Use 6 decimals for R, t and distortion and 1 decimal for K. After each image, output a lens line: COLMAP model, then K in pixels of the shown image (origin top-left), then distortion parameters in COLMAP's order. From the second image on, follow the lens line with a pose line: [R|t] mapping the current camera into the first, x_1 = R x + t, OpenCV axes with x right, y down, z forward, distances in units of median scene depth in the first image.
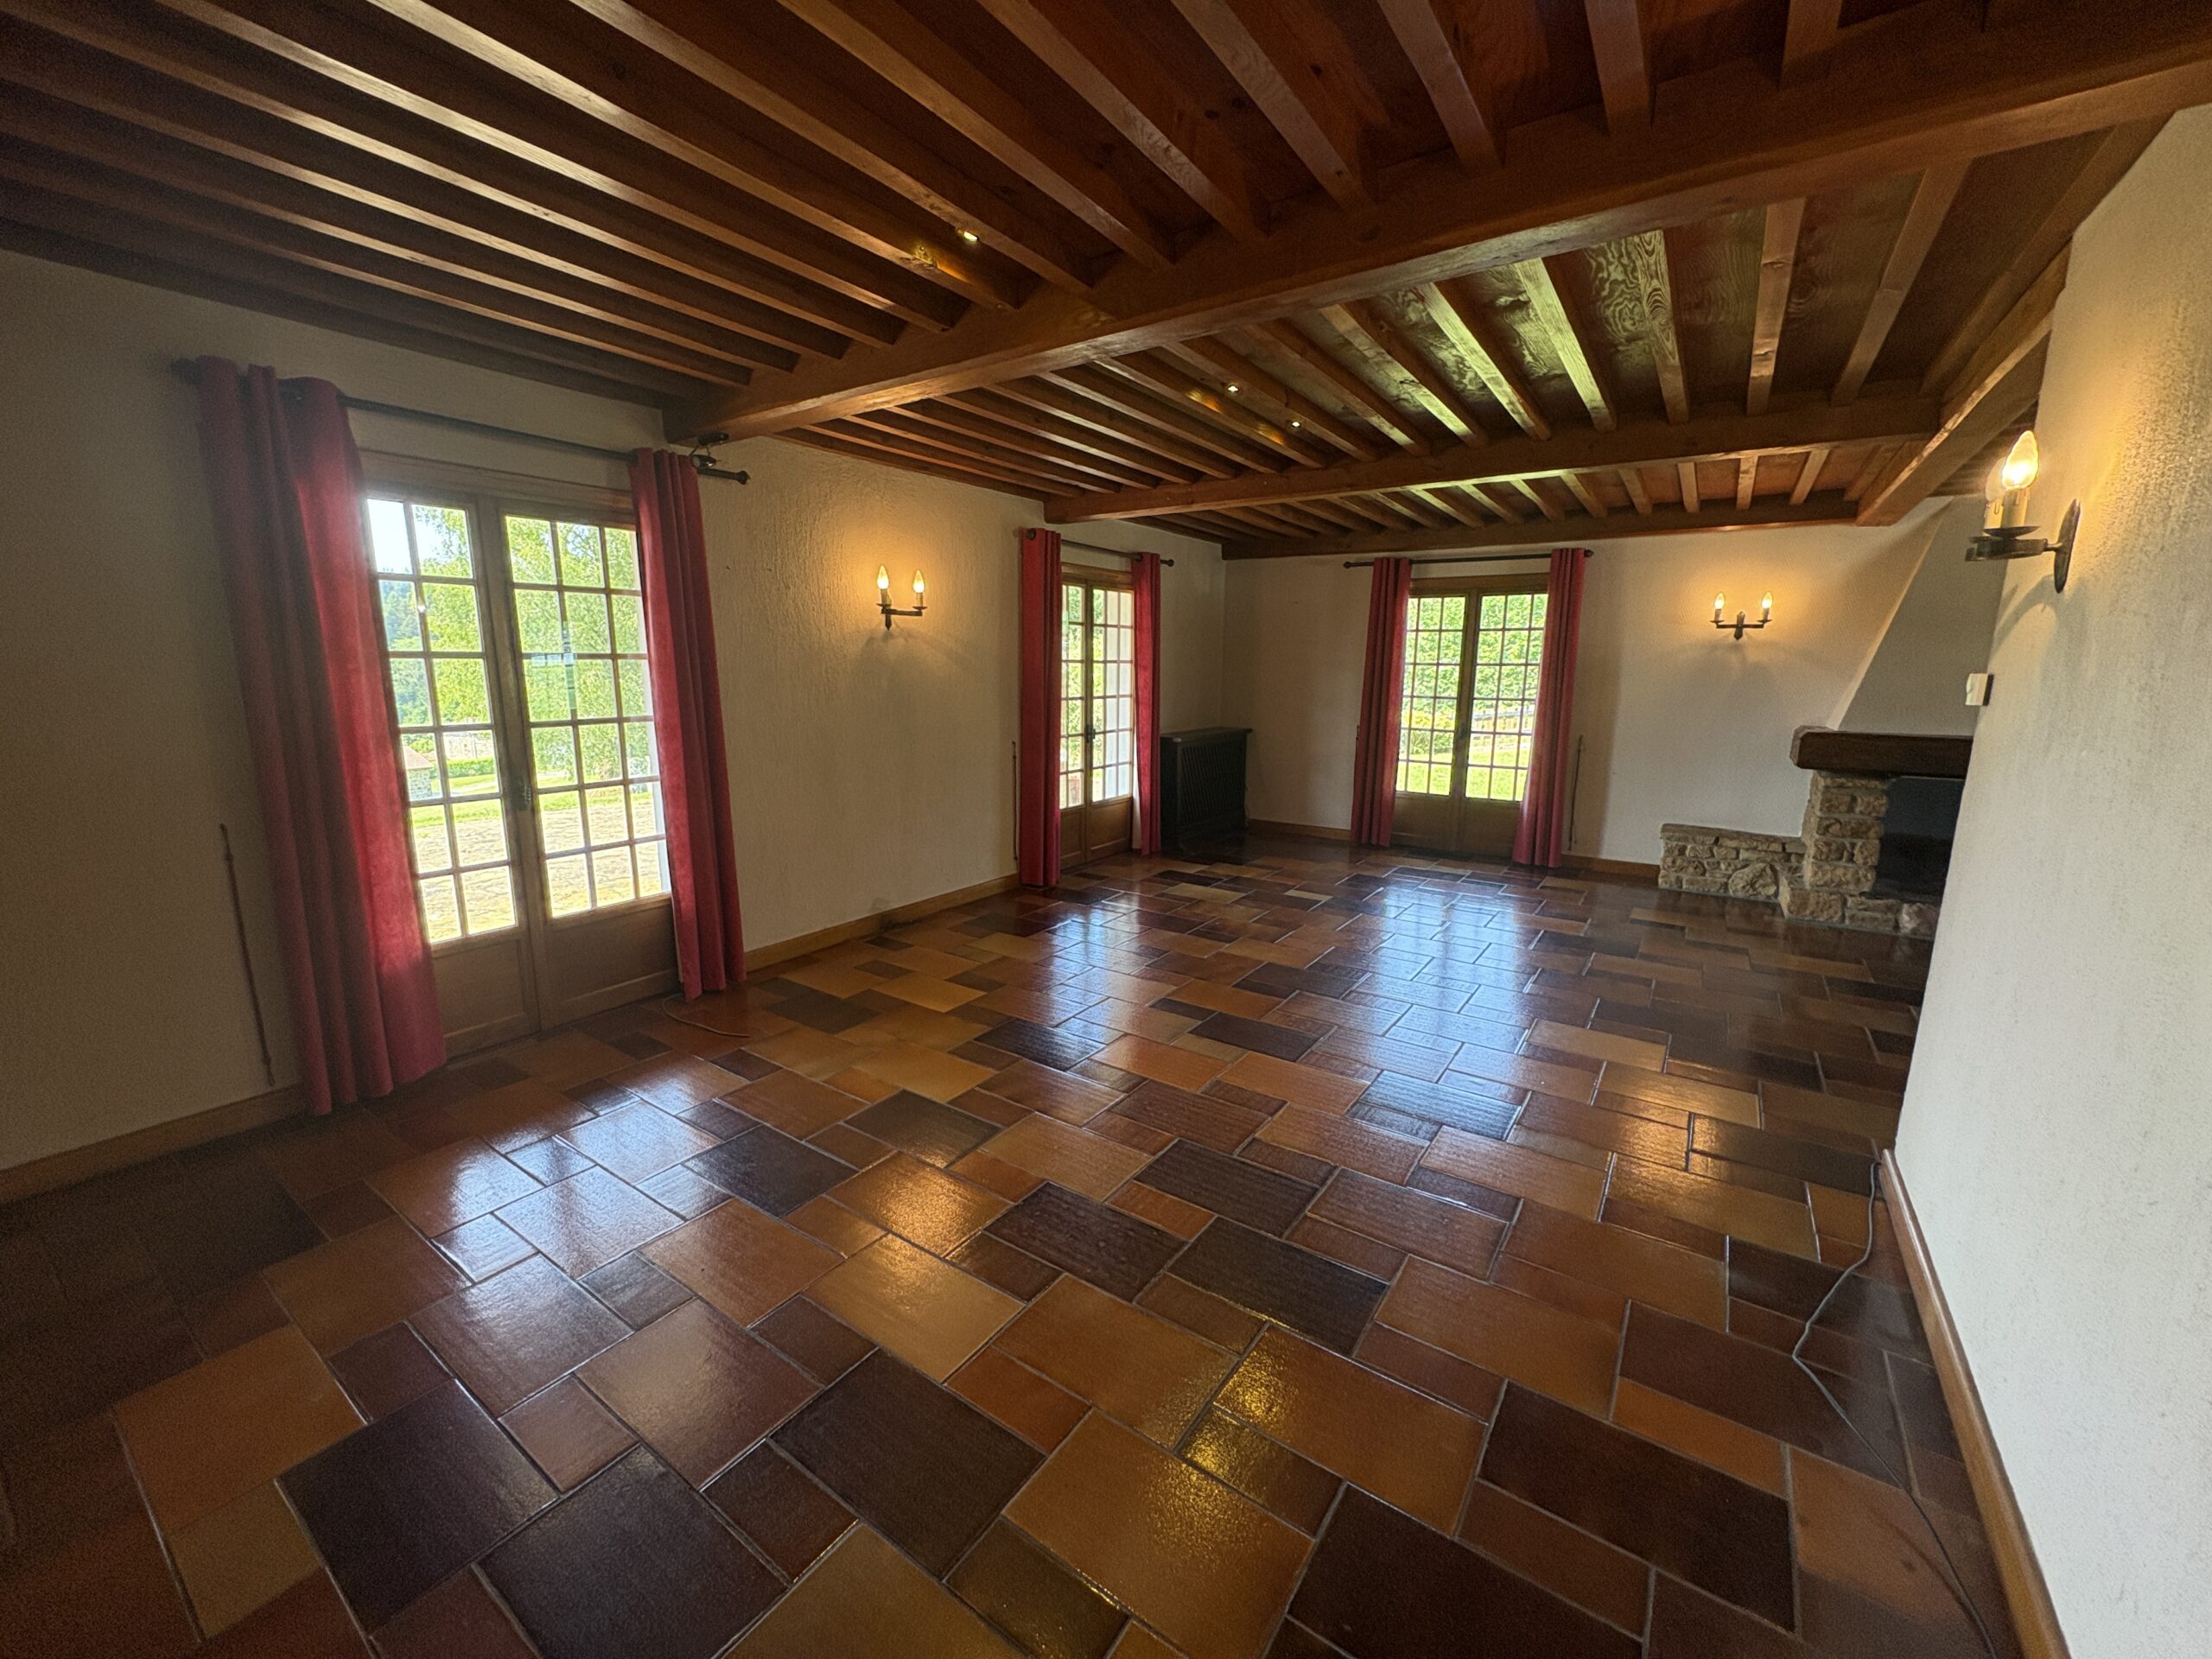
lens RADIAL K [[879.6, 0, 1095.4], [0, 879.6, 827.4], [0, 0, 1]] dist [0.000891, -0.000073]
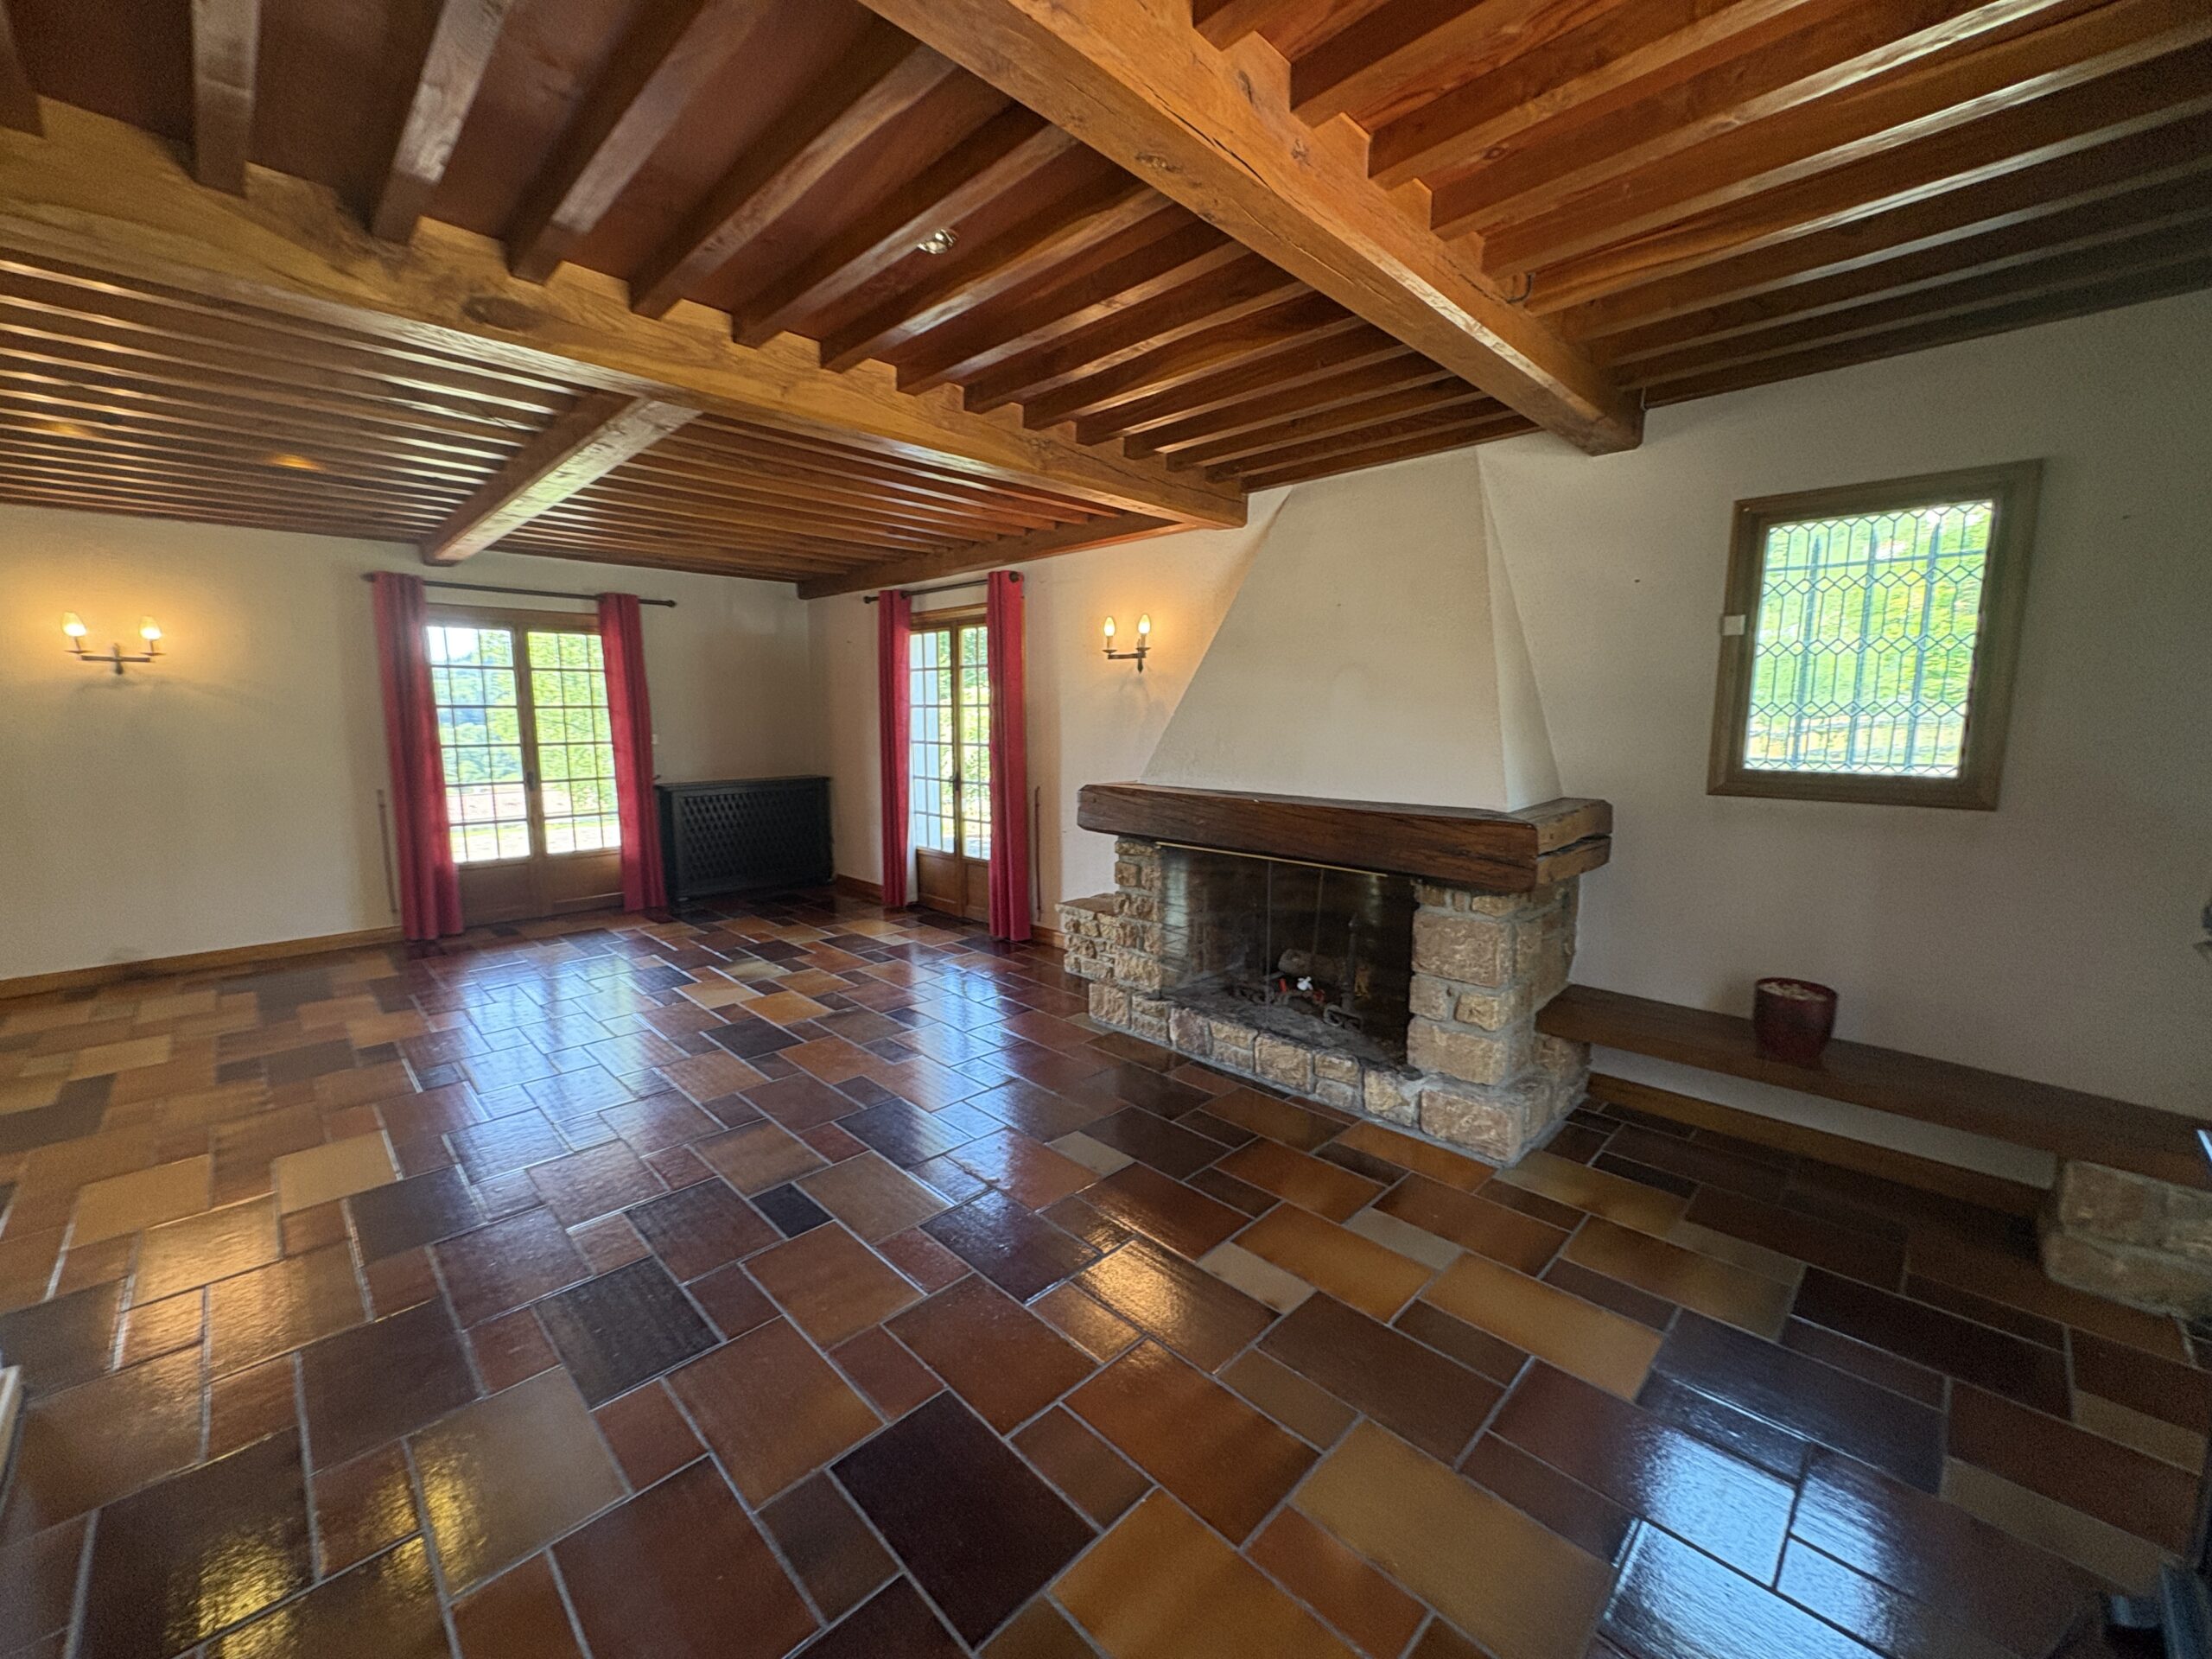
lens RADIAL K [[879.6, 0, 1095.4], [0, 879.6, 827.4], [0, 0, 1]] dist [0.000891, -0.000073]
pose [[0.984954, 0.010071, -0.172525, 0.739828], [-0.018599, 0.998679, -0.047889, -0.024796], [0.171814, 0.050377, 0.983840, 0.165945]]
